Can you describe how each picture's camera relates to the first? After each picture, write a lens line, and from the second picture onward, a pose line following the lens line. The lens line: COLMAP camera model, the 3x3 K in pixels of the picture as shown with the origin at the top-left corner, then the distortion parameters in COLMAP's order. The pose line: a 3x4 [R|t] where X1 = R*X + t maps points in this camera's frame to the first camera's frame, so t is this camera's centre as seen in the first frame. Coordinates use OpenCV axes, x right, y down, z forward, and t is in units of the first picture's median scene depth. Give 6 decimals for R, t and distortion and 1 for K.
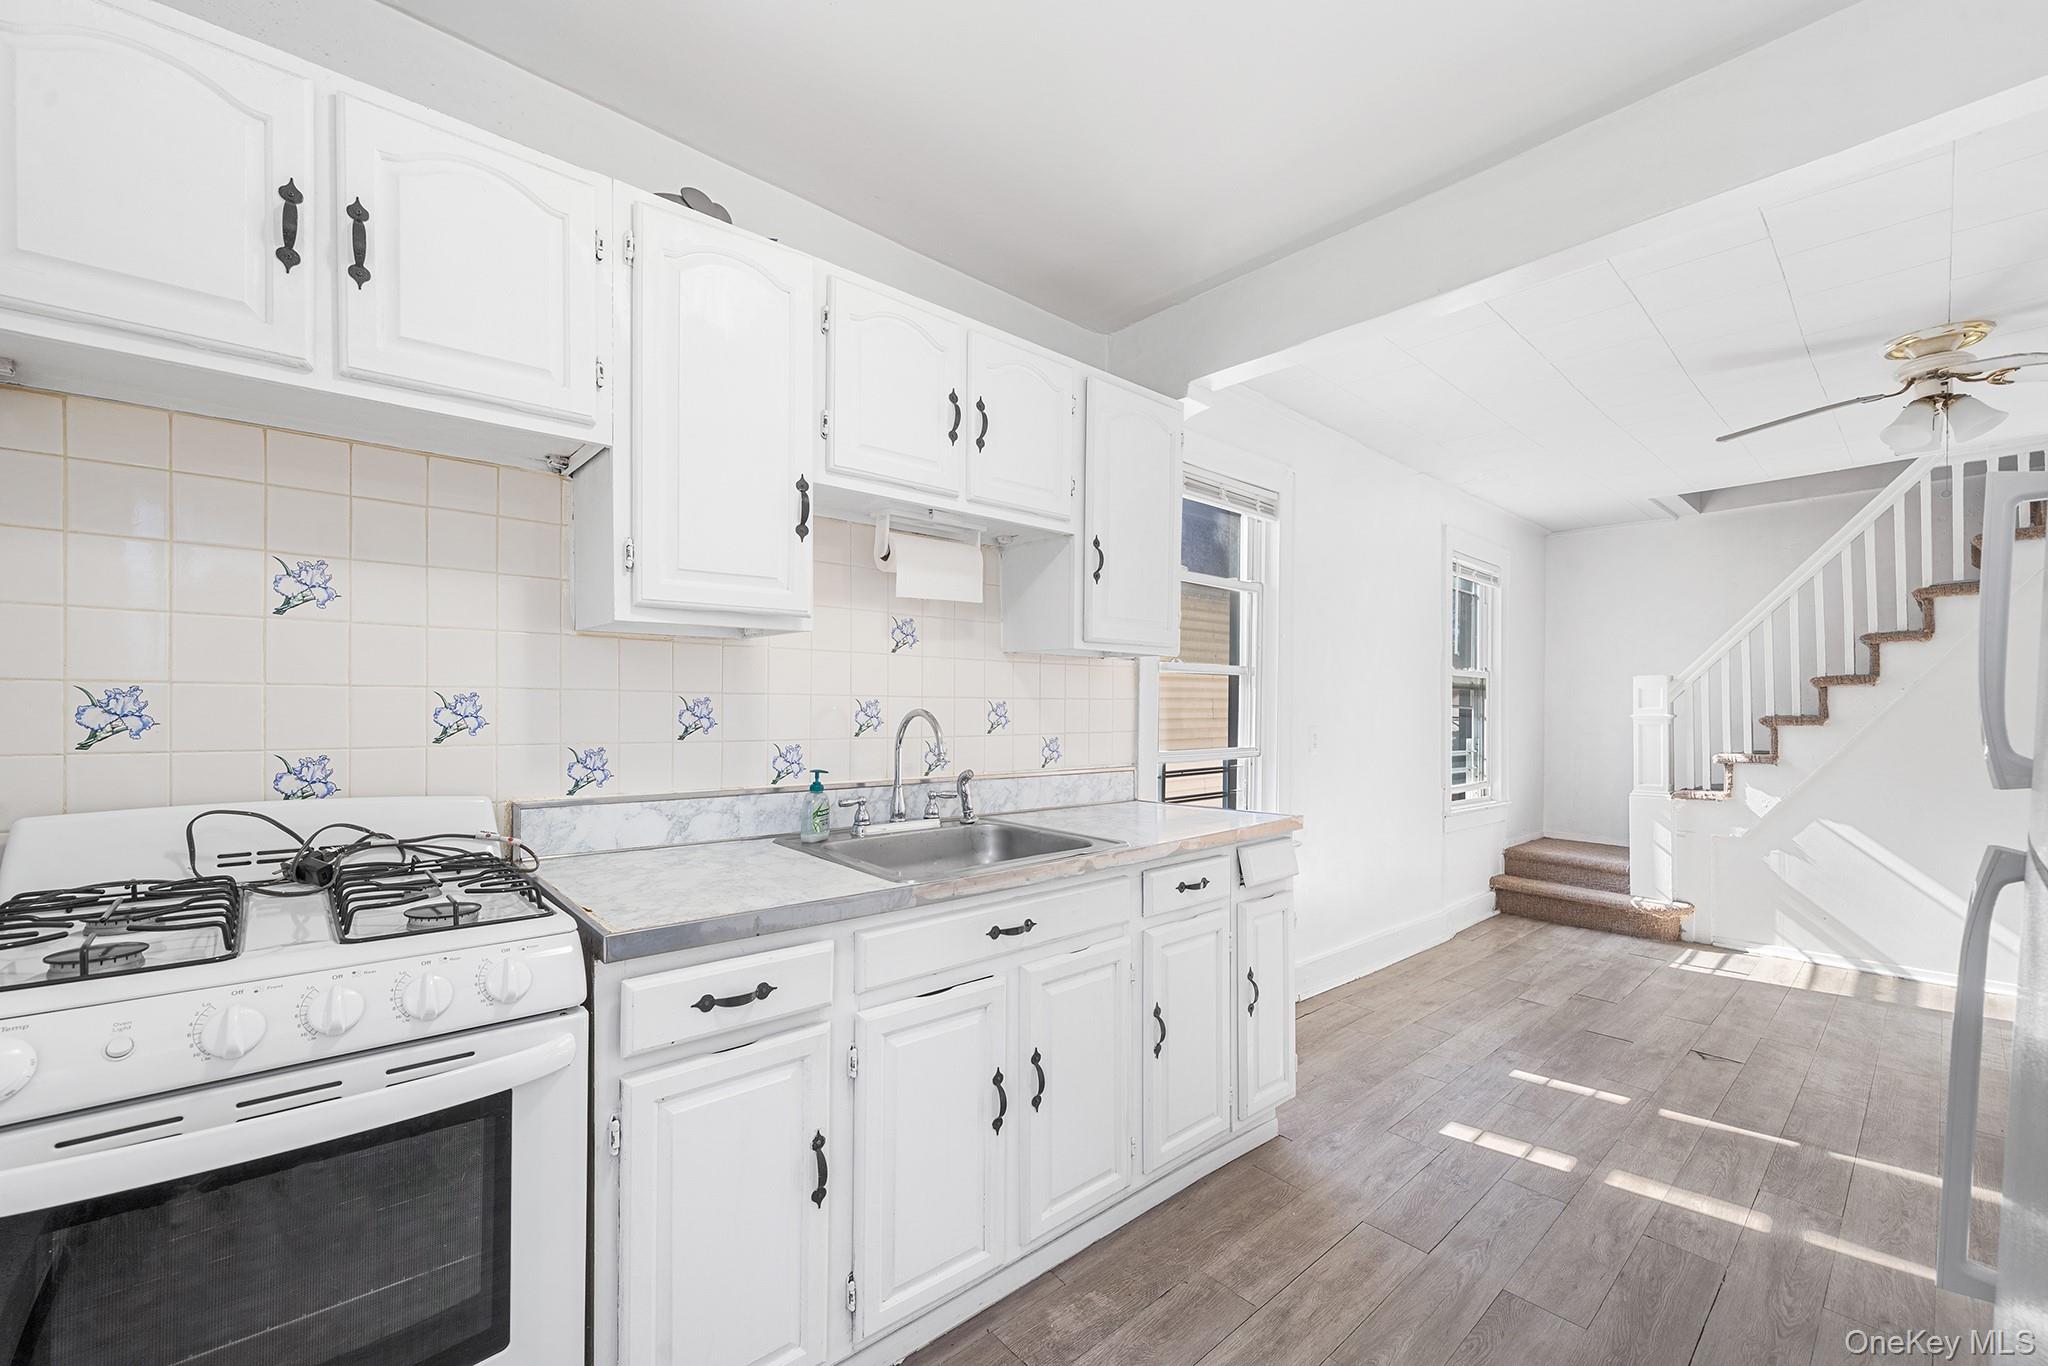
lens RADIAL K [[822.2, 0, 1013.6], [0, 822.2, 711.4], [0, 0, 1]] dist [-0.004219, -0.000371]
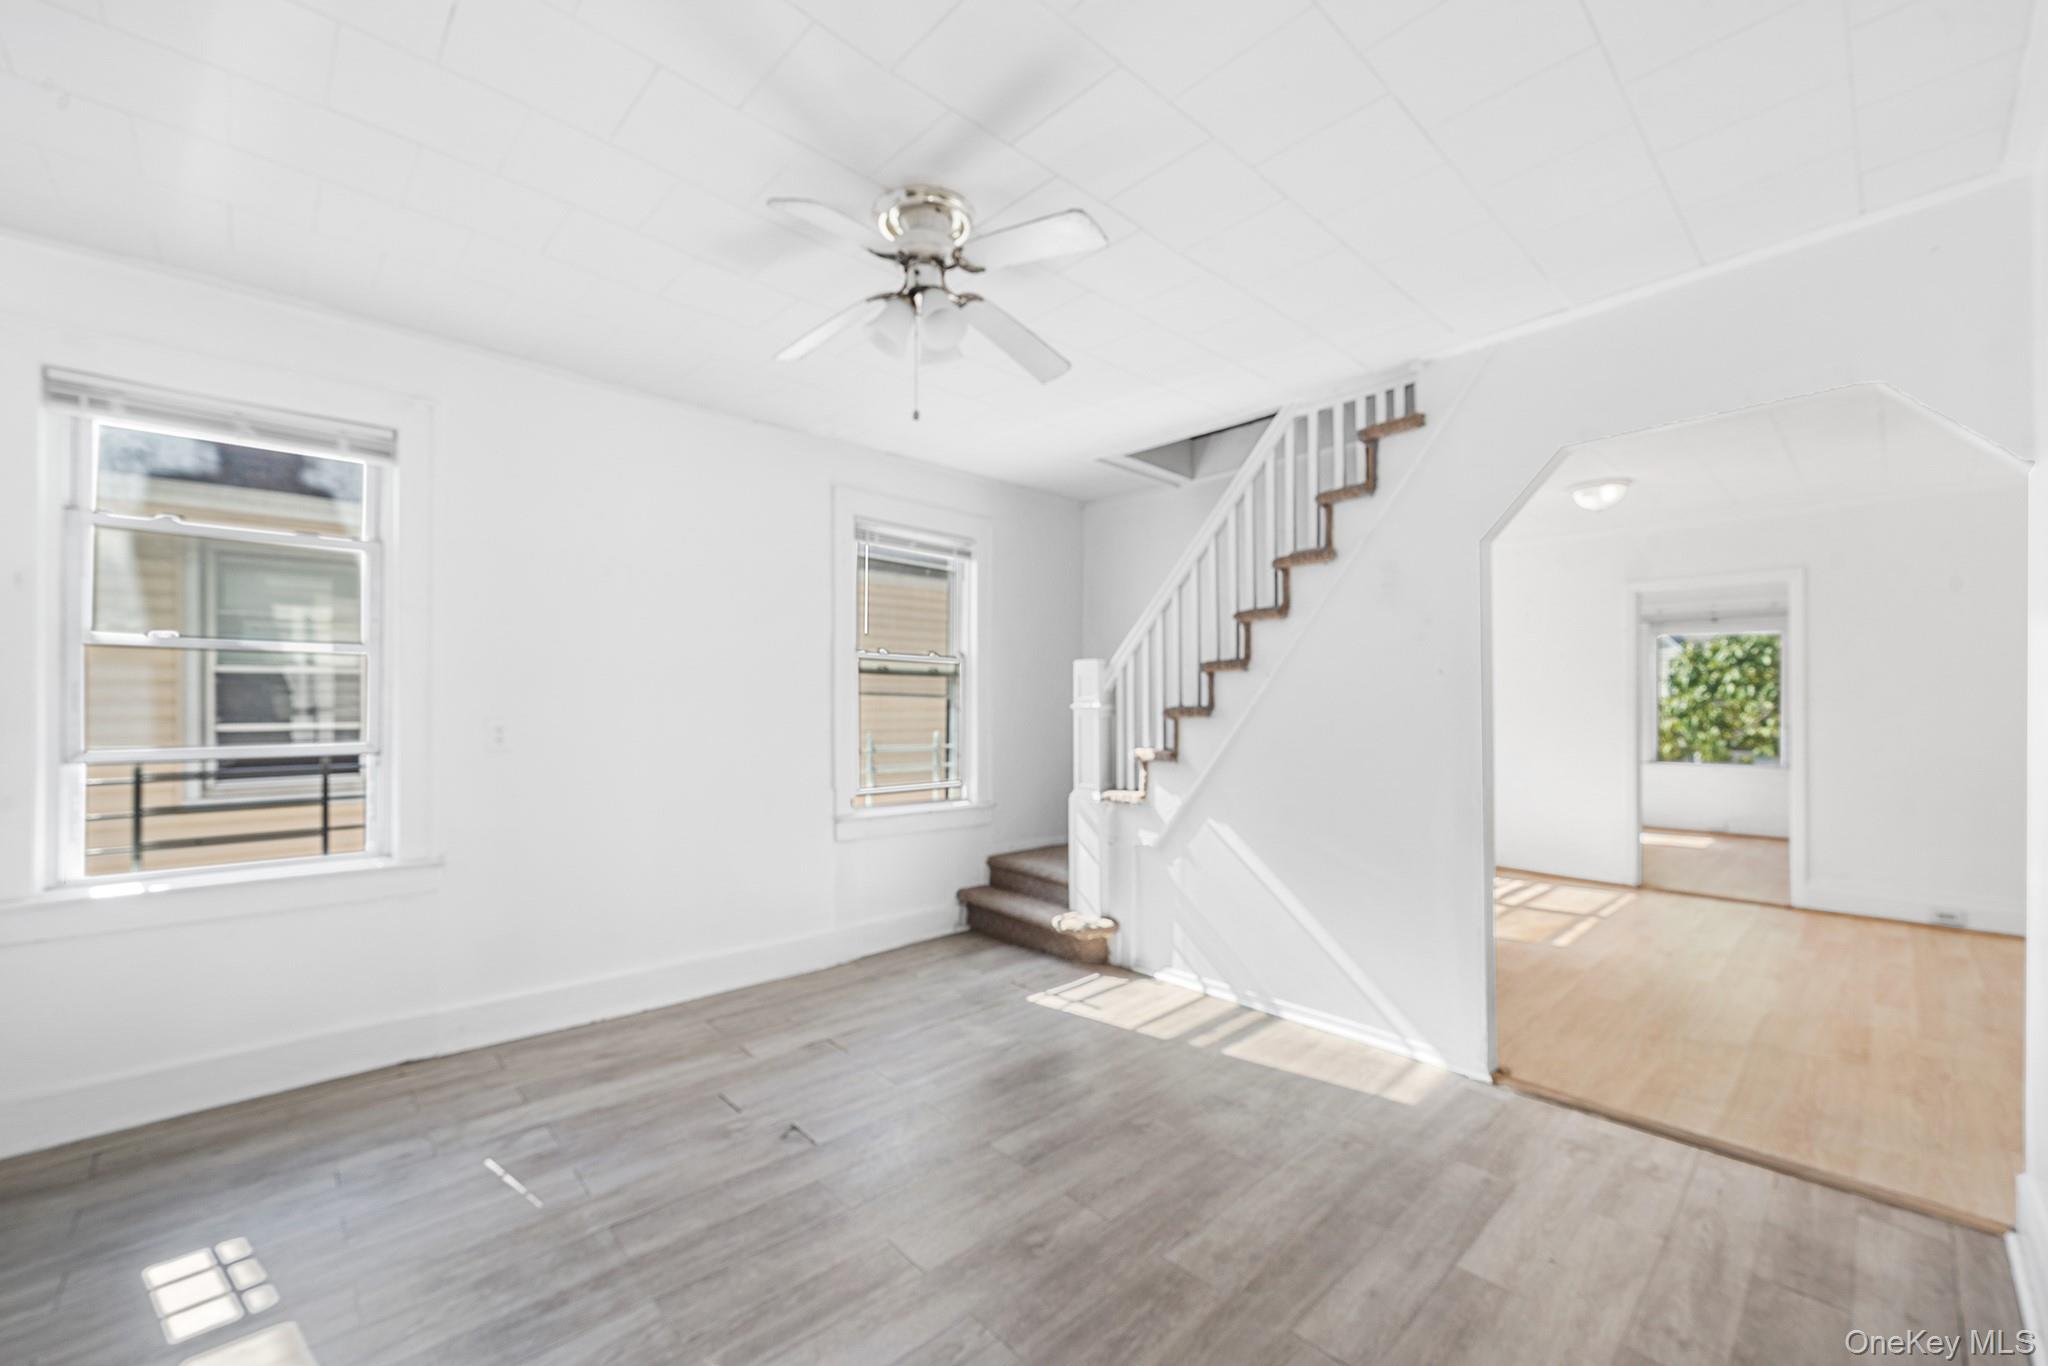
lens RADIAL K [[822.2, 0, 1023.7], [0, 822.2, 703.6], [0, 0, 1]] dist [-0.004219, -0.000371]
pose [[0.999198, 0.003015, 0.039930, 0.691315], [-0.003196, 0.999985, 0.004472, -0.001133], [-0.039915, -0.004596, 0.999192, 0.128608]]
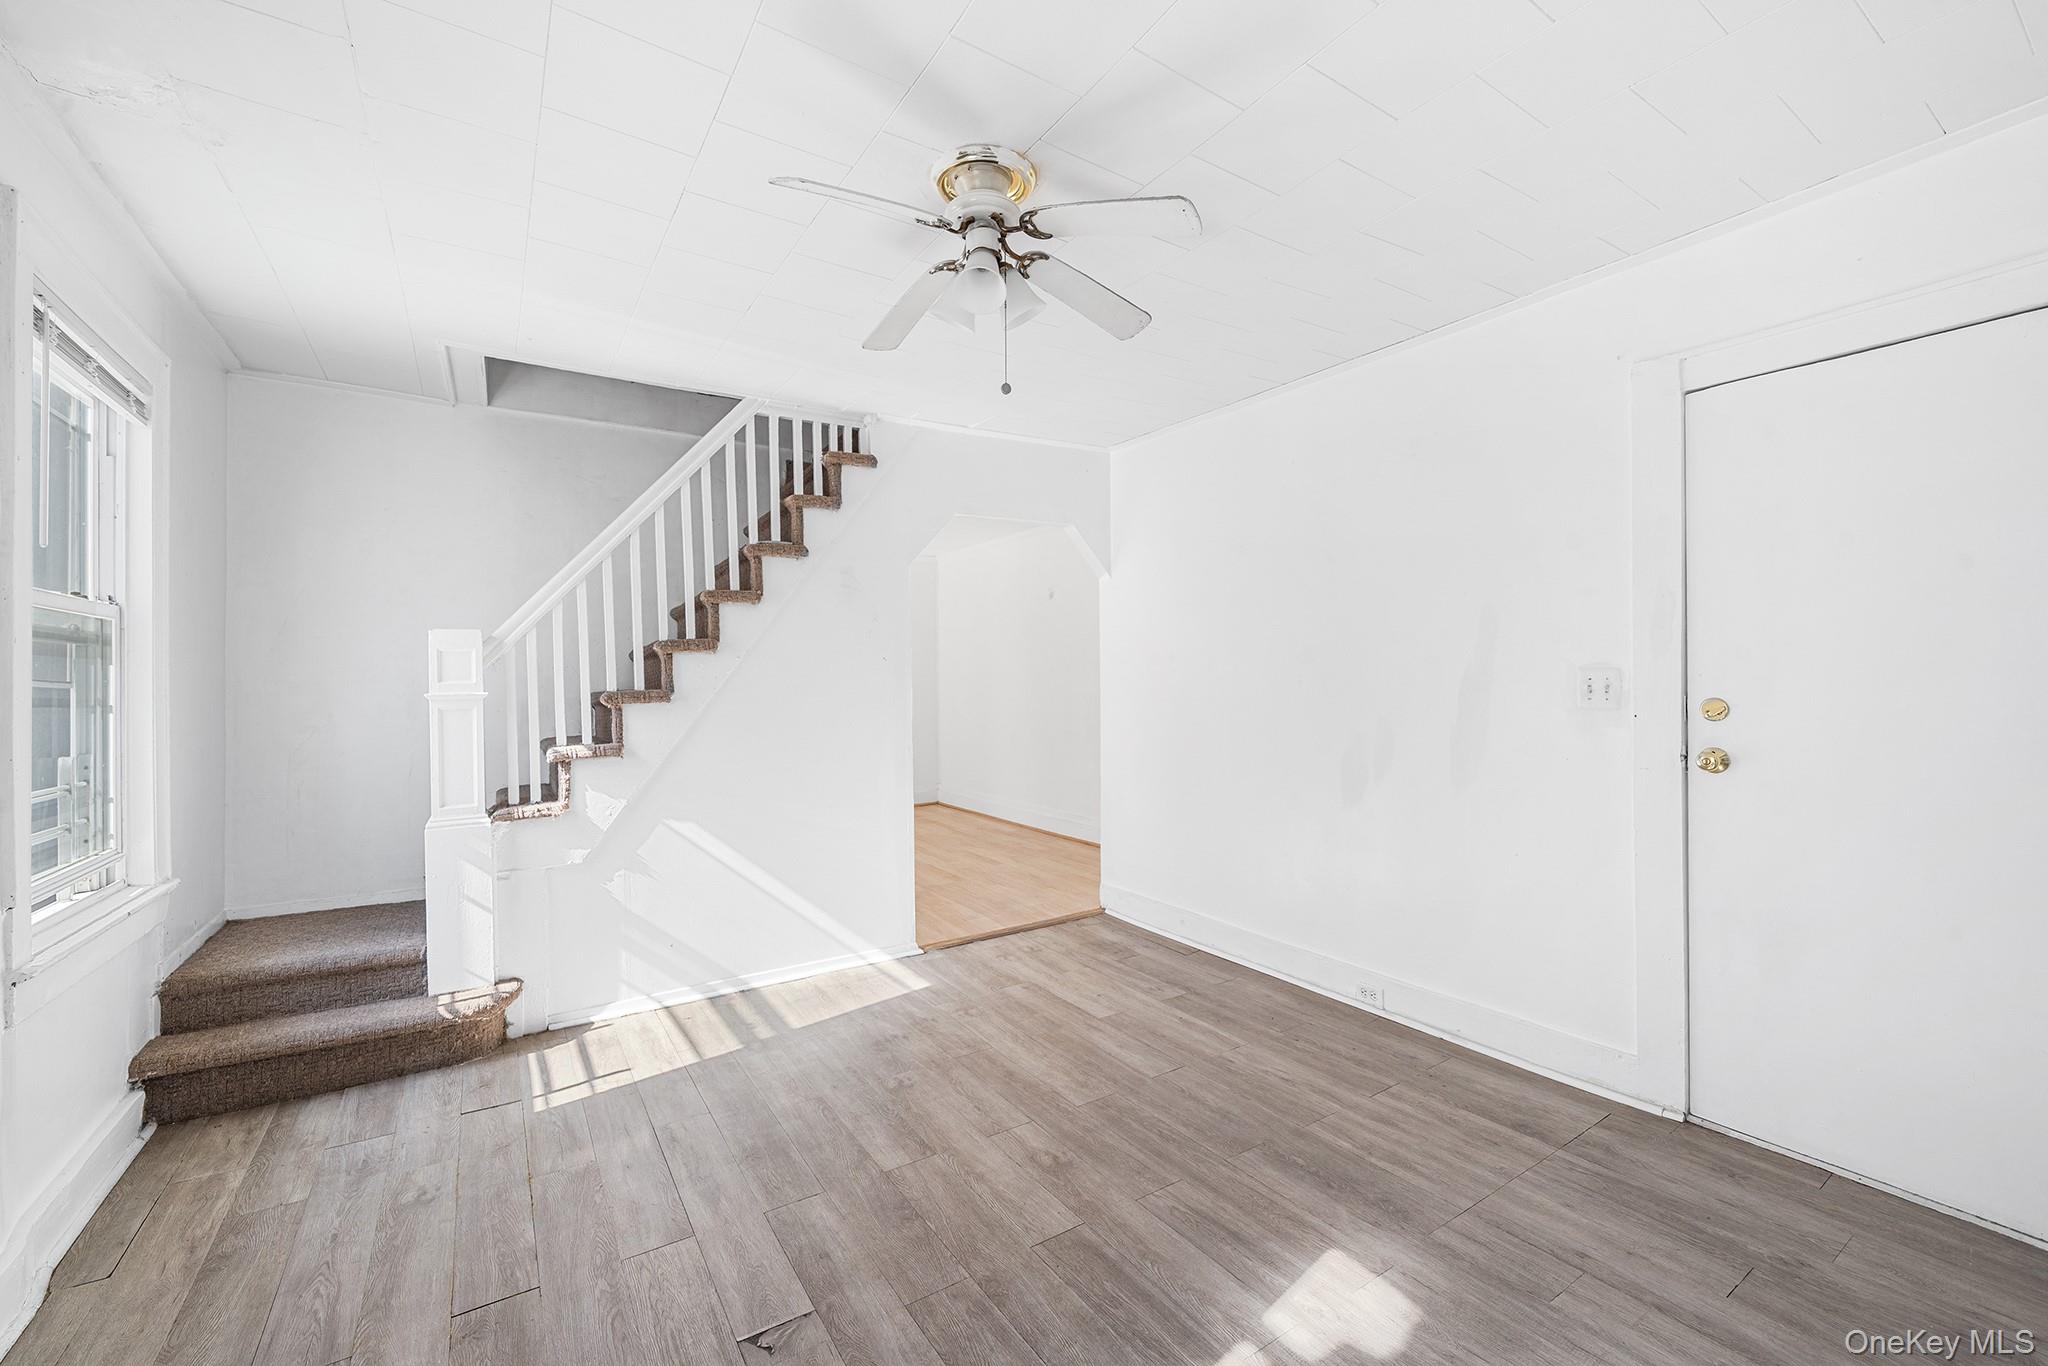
lens RADIAL K [[822.2, 0, 1022.2], [0, 822.2, 667.4], [0, 0, 1]] dist [-0.004219, -0.000371]
pose [[0.137184, 0.005648, 0.990529, 0.227001], [0.011239, 0.999910, -0.007258, -0.006069], [-0.990482, 0.012128, 0.137109, 0.504994]]
